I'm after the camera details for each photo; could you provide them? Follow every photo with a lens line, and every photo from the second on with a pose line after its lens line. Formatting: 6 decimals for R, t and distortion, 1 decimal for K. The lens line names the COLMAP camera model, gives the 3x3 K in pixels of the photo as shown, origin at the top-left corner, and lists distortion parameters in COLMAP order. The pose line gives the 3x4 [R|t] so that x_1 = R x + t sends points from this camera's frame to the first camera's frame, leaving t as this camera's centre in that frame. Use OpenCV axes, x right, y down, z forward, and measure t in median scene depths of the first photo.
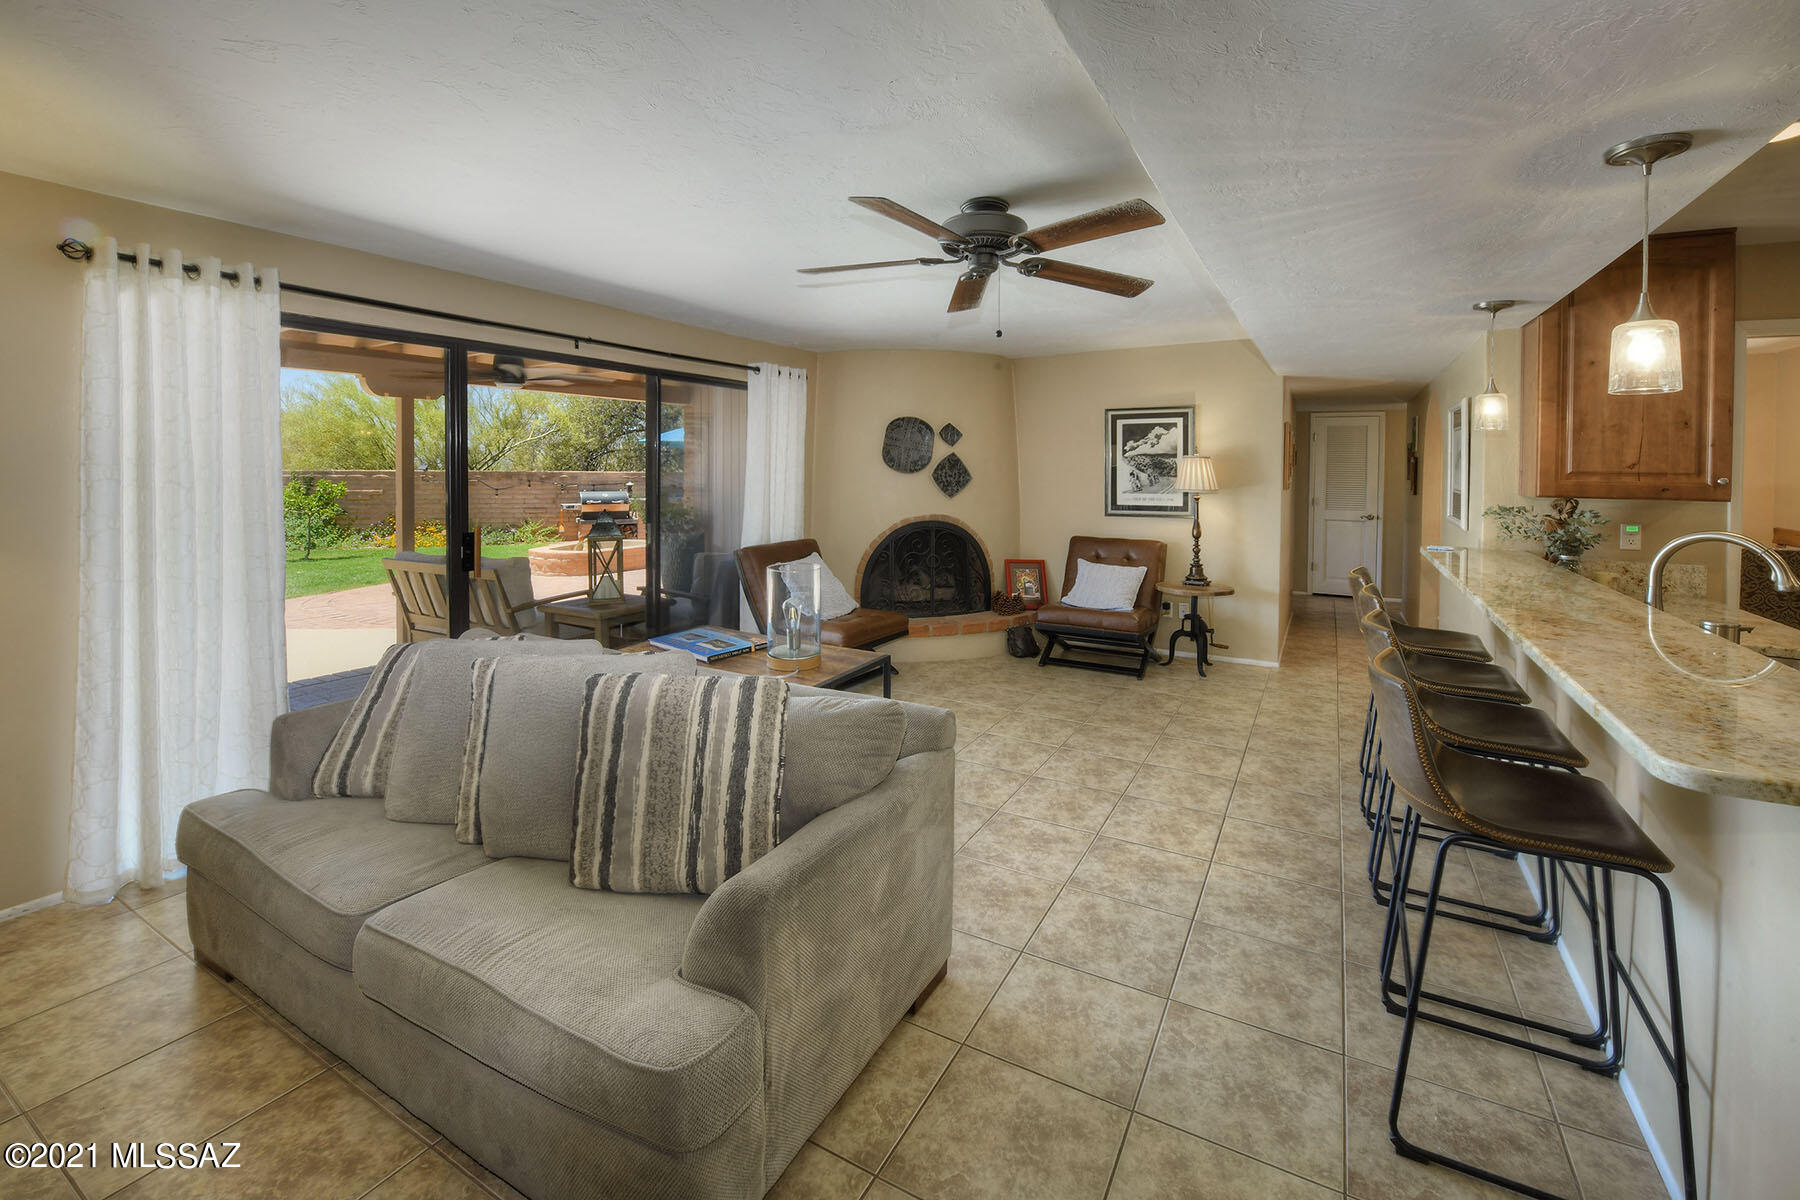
lens RADIAL K [[765.2, 0, 963.2], [0, 765.2, 590.6], [0, 0, 1]] dist [-0.010101, 0.000029]
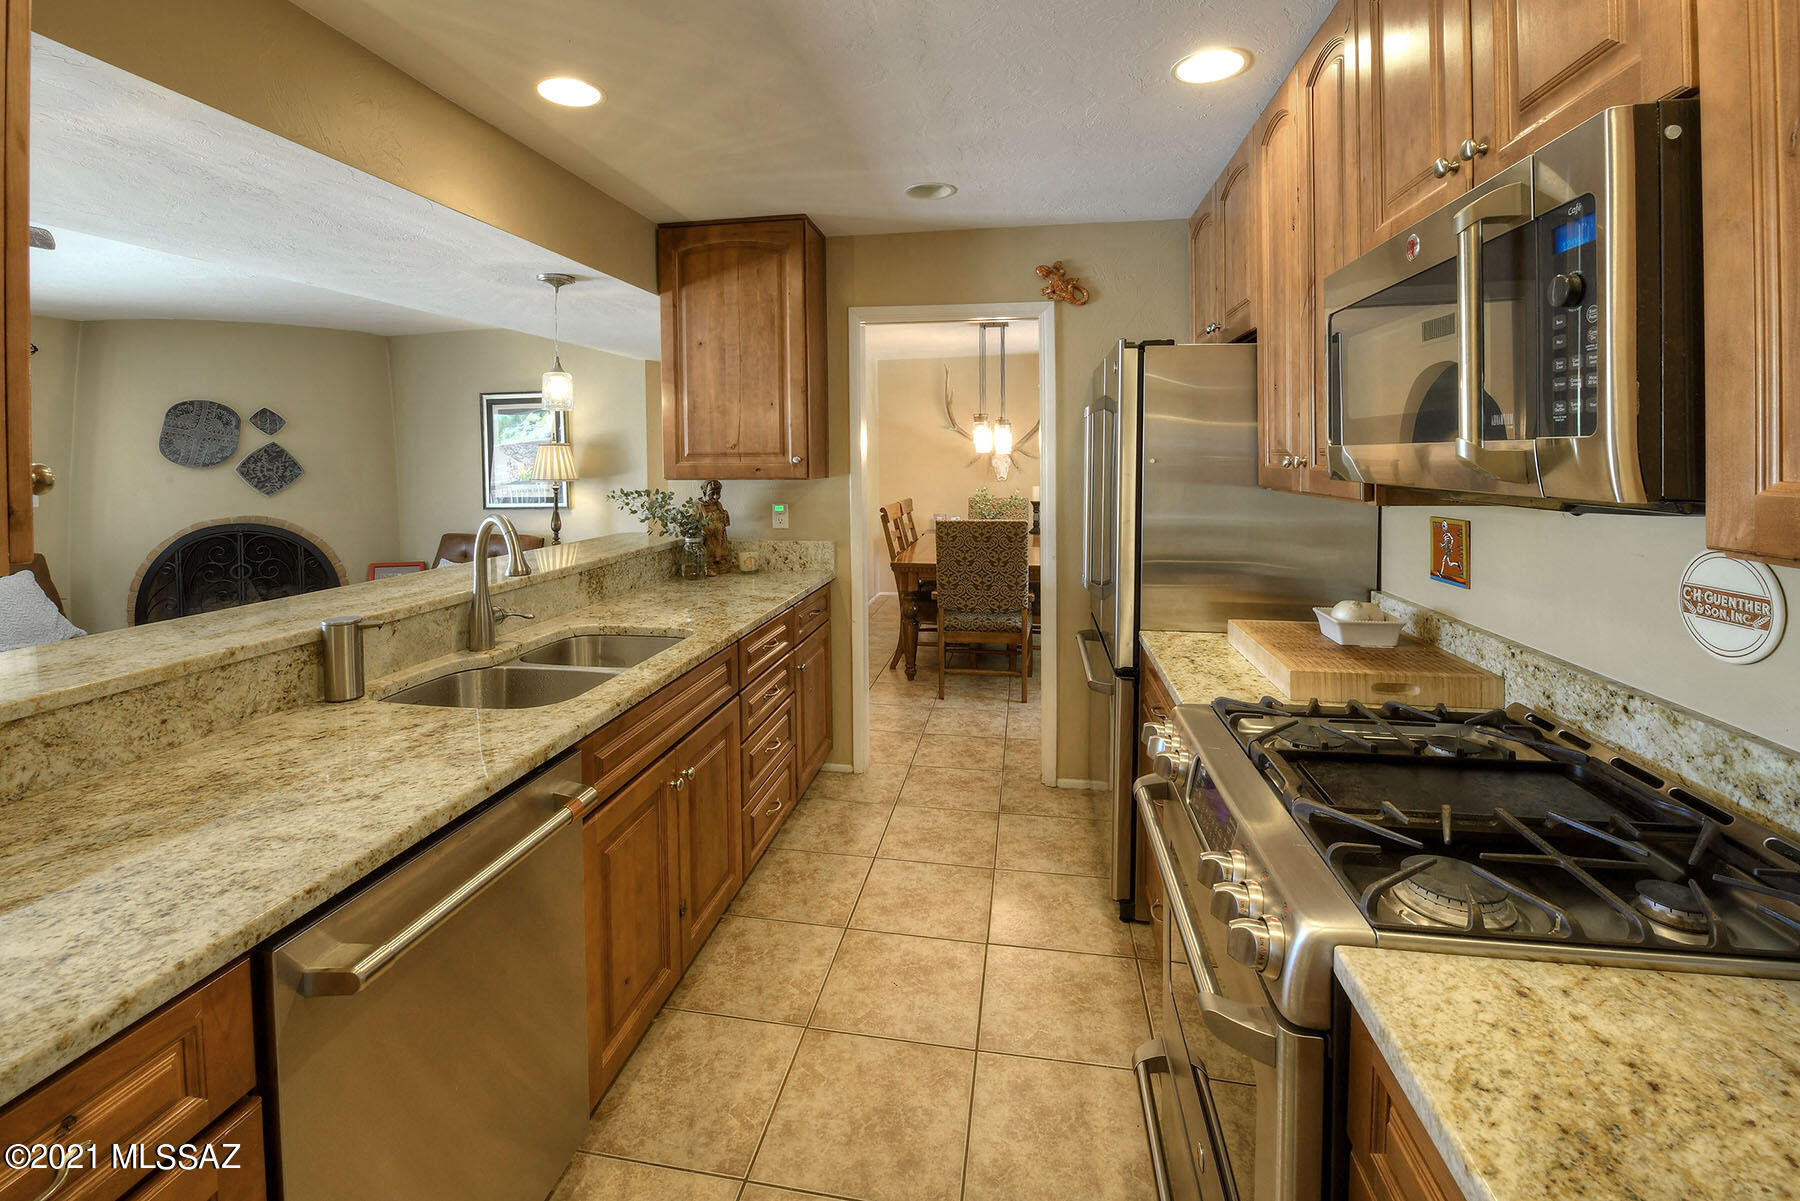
lens RADIAL K [[770.4, 0, 904.9], [0, 770.4, 473.7], [0, 0, 1]] dist [-0.011488, 0.000316]
pose [[0.952829, -0.020970, 0.302782, 0.397368], [0.062639, 0.989720, -0.128573, 0.005968], [-0.296973, 0.141474, 0.944347, 0.000560]]
